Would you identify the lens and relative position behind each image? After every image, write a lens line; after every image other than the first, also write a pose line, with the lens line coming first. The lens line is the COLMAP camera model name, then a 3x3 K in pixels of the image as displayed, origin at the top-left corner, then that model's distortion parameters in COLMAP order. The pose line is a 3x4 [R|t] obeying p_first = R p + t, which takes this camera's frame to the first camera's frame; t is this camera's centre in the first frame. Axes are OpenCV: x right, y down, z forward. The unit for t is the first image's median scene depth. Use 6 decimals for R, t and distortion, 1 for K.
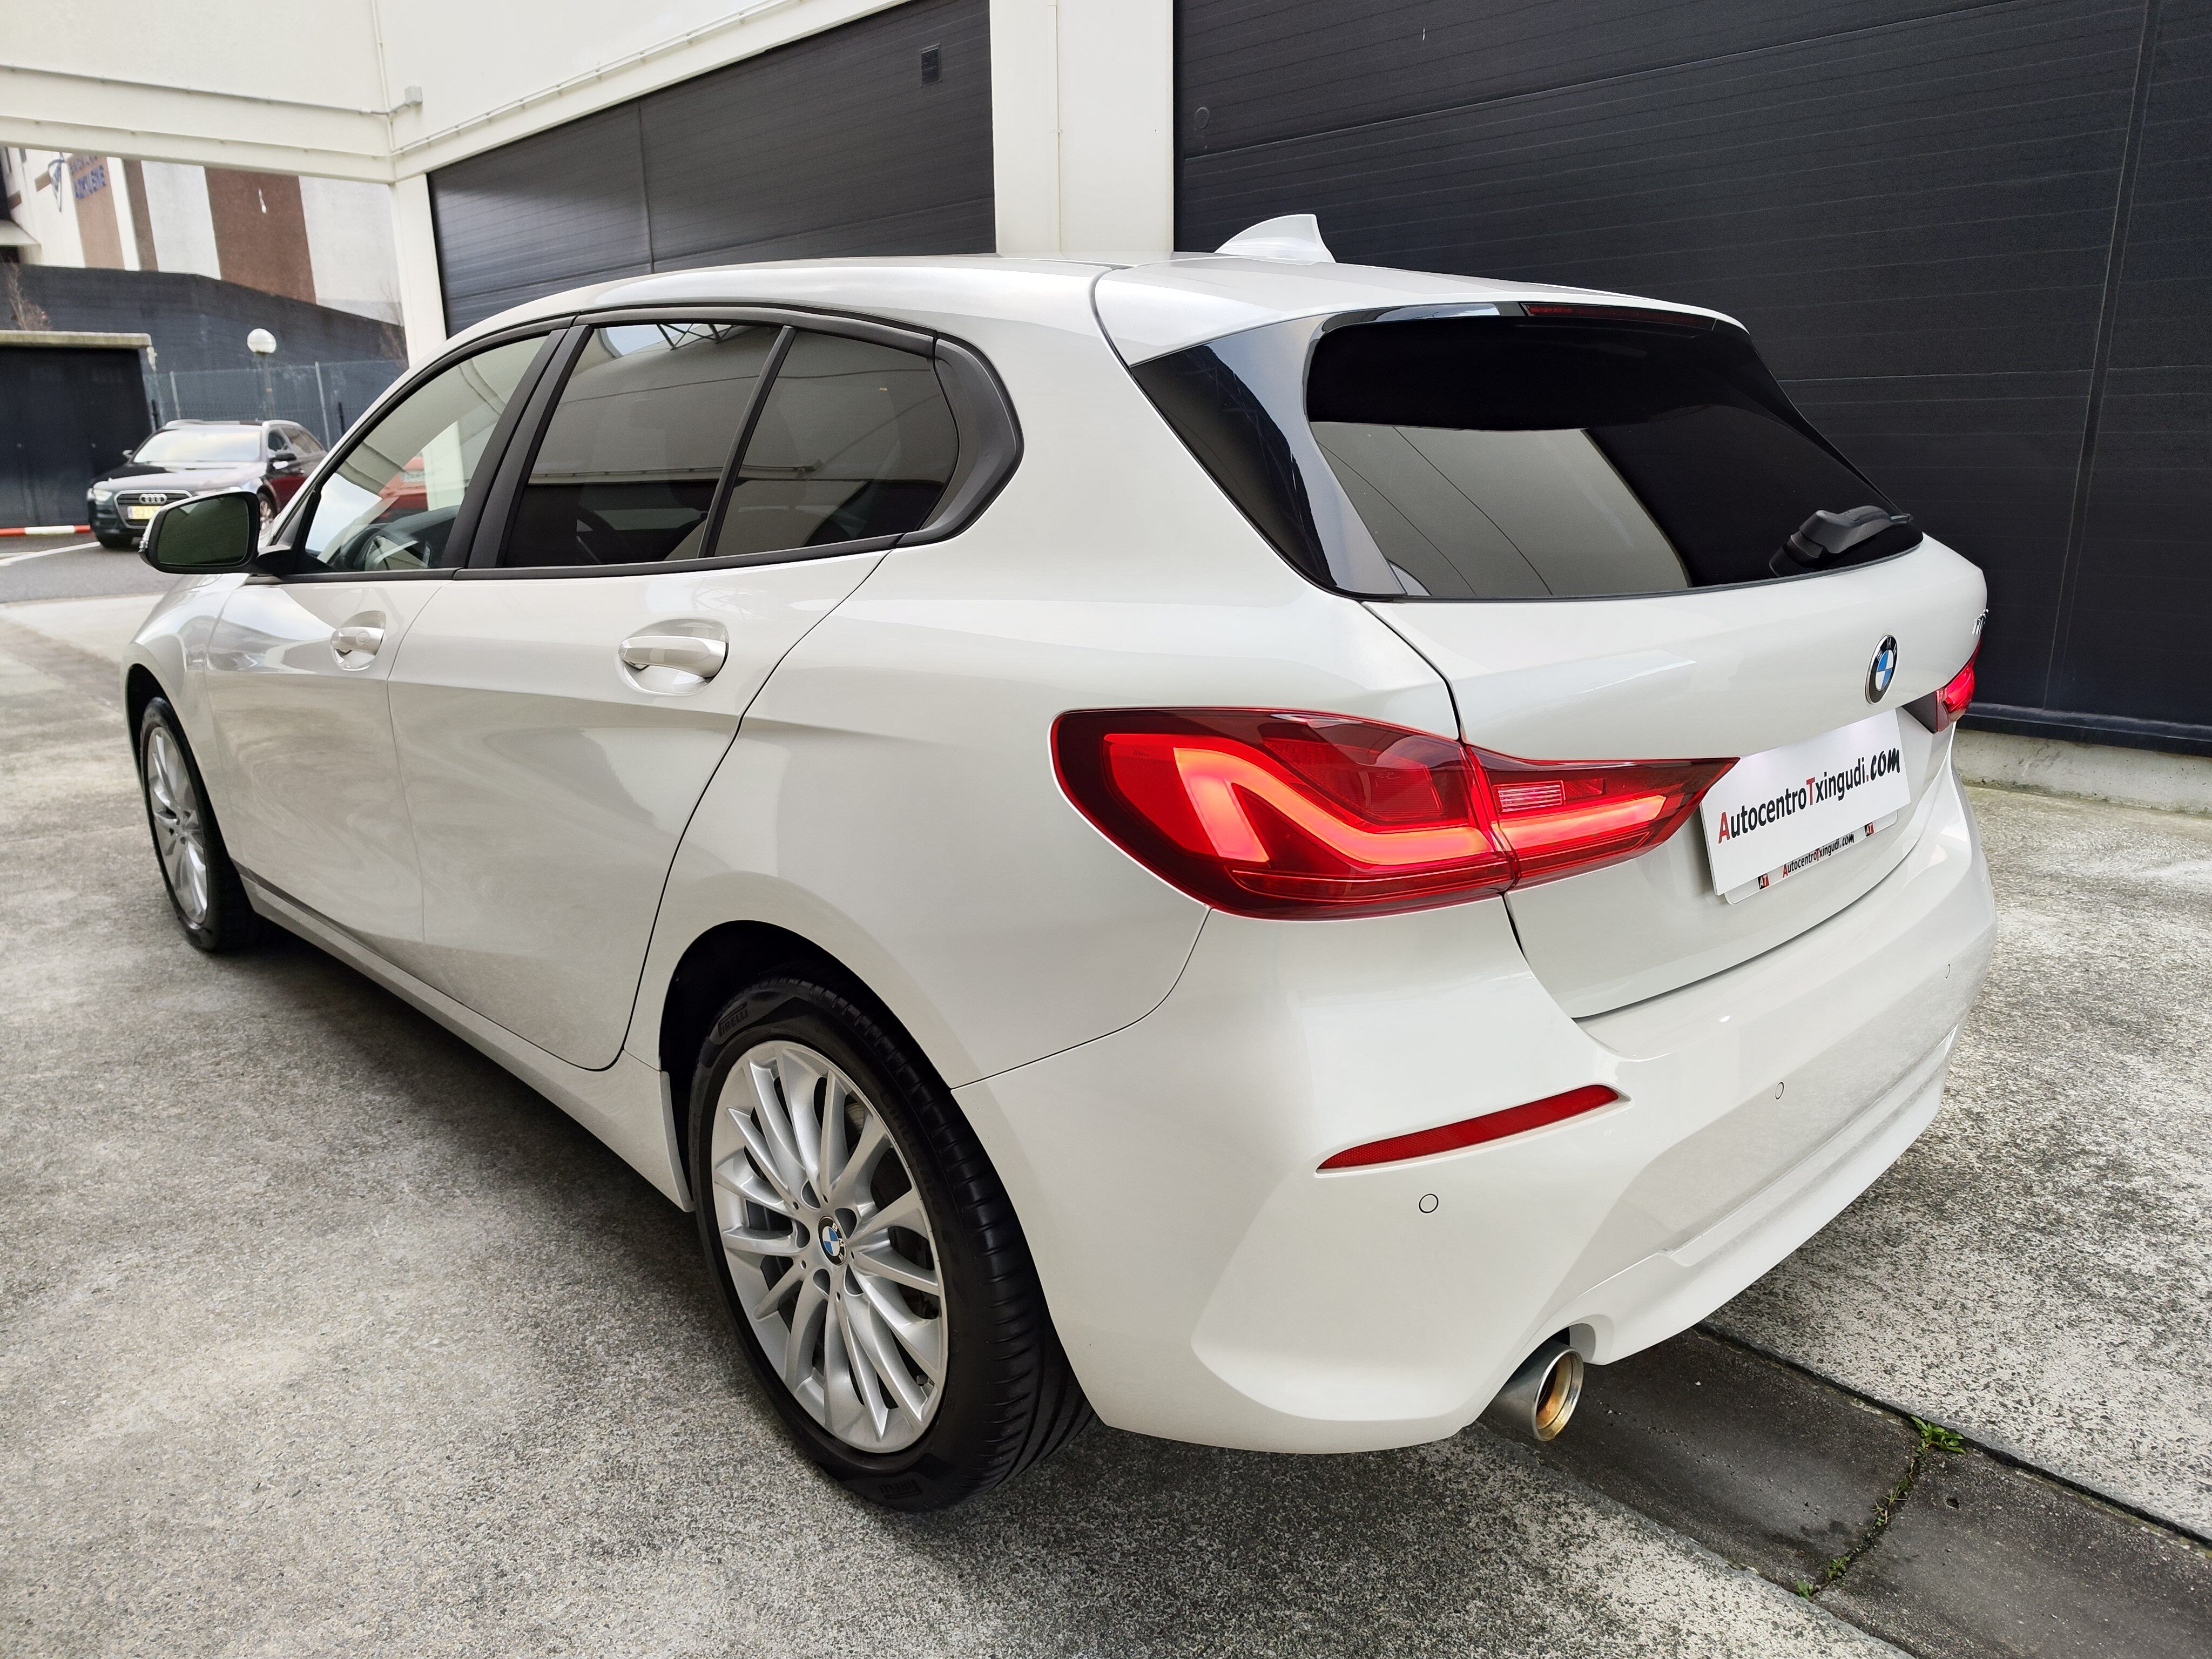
lens RADIAL K [[1521.7, 0, 1106.0], [0, 1521.7, 829.5], [0, 0, 1]] dist [0.036578, -0.021779]
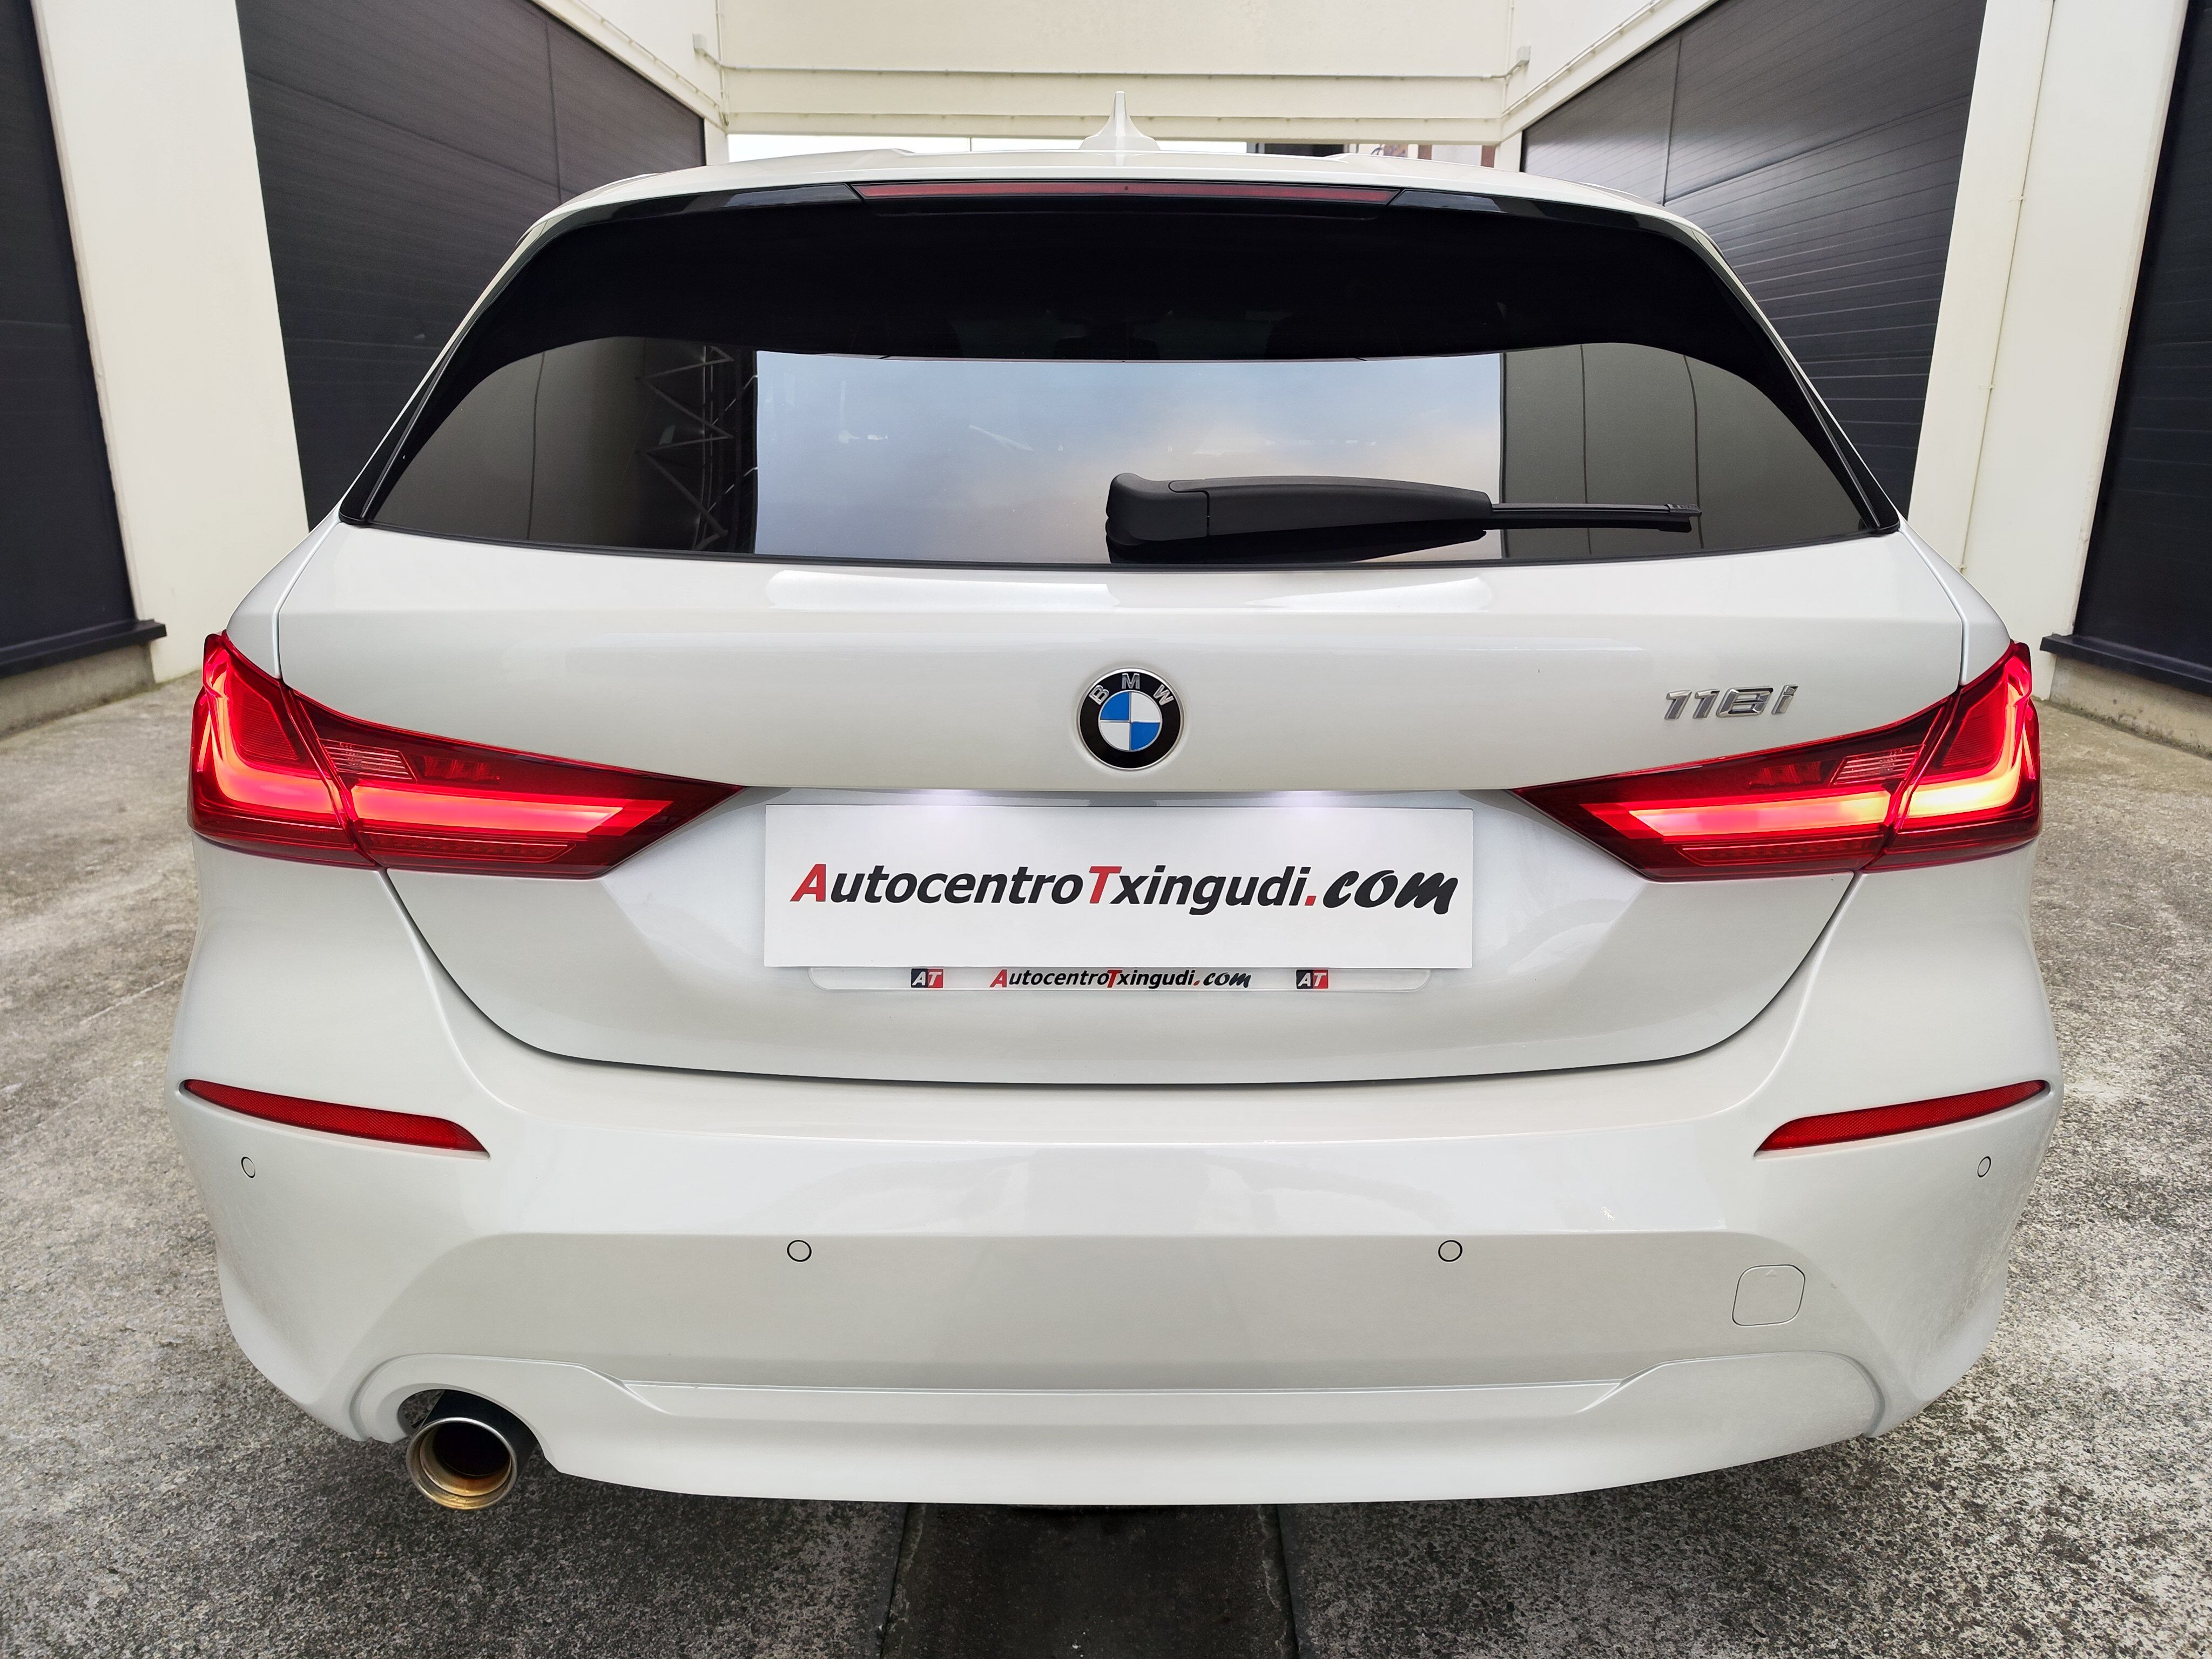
lens RADIAL K [[1521.7, 0, 1106.0], [0, 1521.7, 829.5], [0, 0, 1]] dist [0.036578, -0.021779]
pose [[0.727961, 0.209135, -0.652943, 0.906199], [-0.192091, 0.976413, 0.098579, -0.117316], [0.658159, 0.053663, 0.750964, 0.485048]]
